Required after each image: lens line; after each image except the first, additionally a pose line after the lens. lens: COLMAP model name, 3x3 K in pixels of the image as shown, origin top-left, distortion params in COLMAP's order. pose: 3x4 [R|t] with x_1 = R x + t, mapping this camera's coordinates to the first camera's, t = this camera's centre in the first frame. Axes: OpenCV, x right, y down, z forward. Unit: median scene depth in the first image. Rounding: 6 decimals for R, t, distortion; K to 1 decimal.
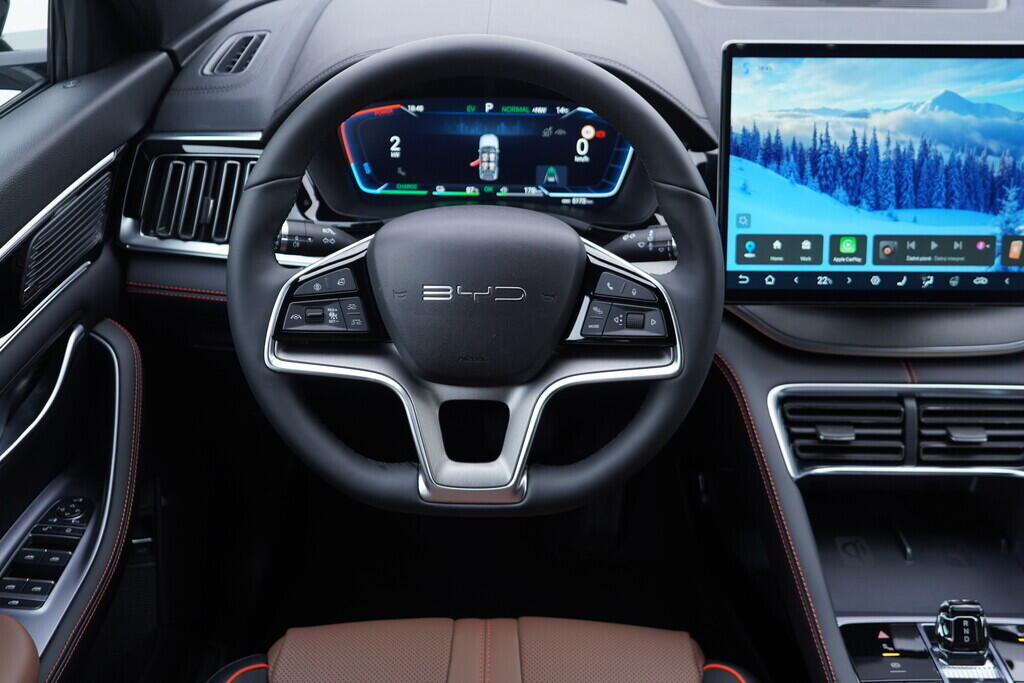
lens RADIAL K [[1071.8, 0, 510.8], [0, 1071.8, 335.4], [0, 0, 1]] dist [0.001826, 0.000000]
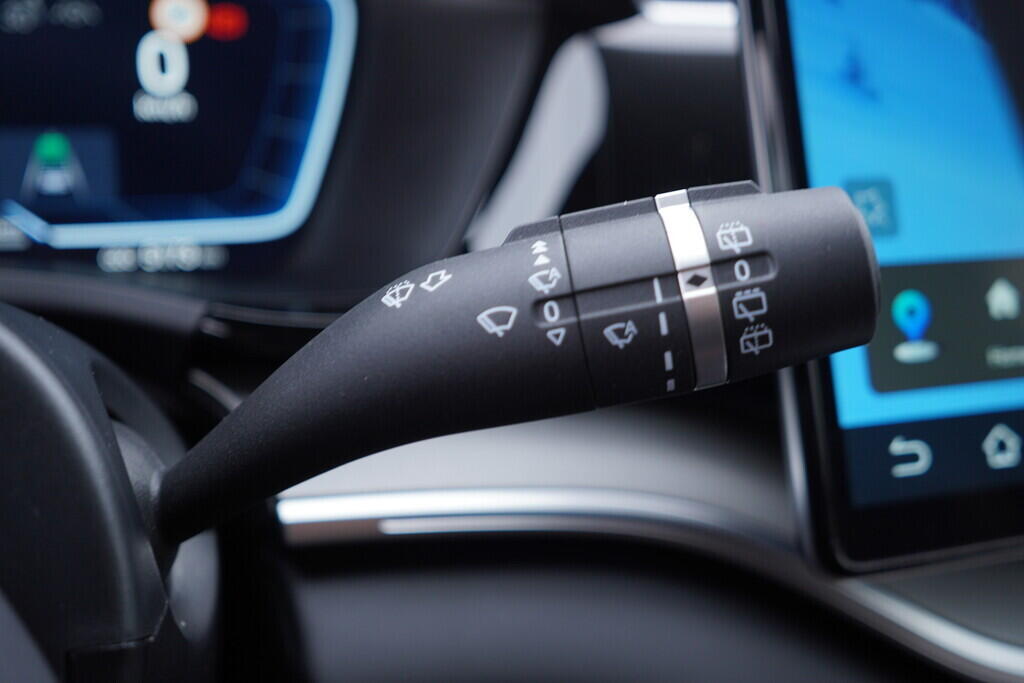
lens RADIAL K [[1071.8, 0, 511.7], [0, 1071.8, 339.8], [0, 0, 1]] dist [0.001826, 0.000000]
pose [[0.946386, -0.079895, 0.313001, 0.066349], [0.138088, 0.976000, -0.168391, -0.049857], [-0.292035, 0.202585, 0.934706, 0.804684]]
